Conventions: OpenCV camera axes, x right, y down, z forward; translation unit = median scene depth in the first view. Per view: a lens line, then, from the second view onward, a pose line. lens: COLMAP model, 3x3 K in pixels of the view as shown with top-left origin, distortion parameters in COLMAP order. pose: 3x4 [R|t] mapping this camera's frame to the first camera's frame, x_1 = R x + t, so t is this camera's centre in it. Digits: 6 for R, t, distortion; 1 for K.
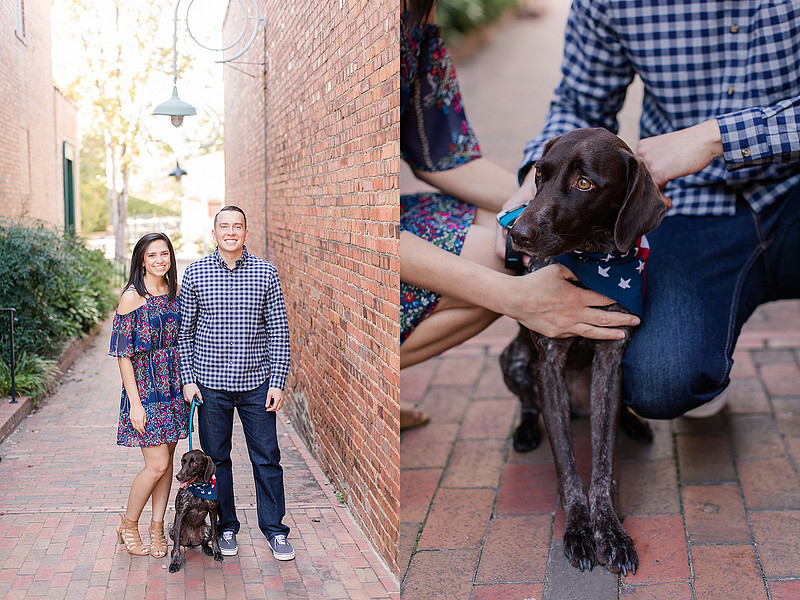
lens RADIAL K [[1239.2, 0, 244.9], [0, 1239.2, 298.6], [0, 0, 1]] dist [-0.032050, 0.015164]
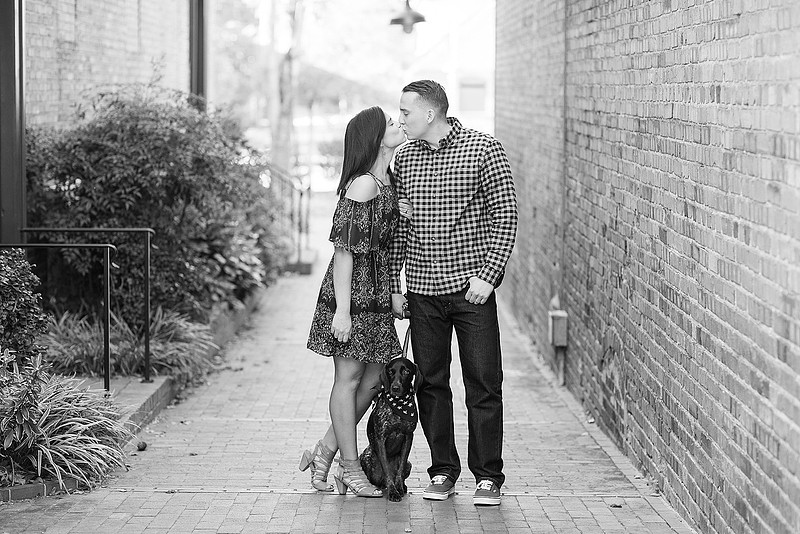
lens RADIAL K [[3112.7, 0, 402.7], [0, 3112.7, 215.7], [0, 0, 1]] dist [0.025426, -0.604625]
pose [[0.998819, 0.022076, -0.043270, 0.004685], [-0.023778, 0.998947, -0.039232, 0.046796], [0.042358, 0.040214, 0.998293, -0.434349]]
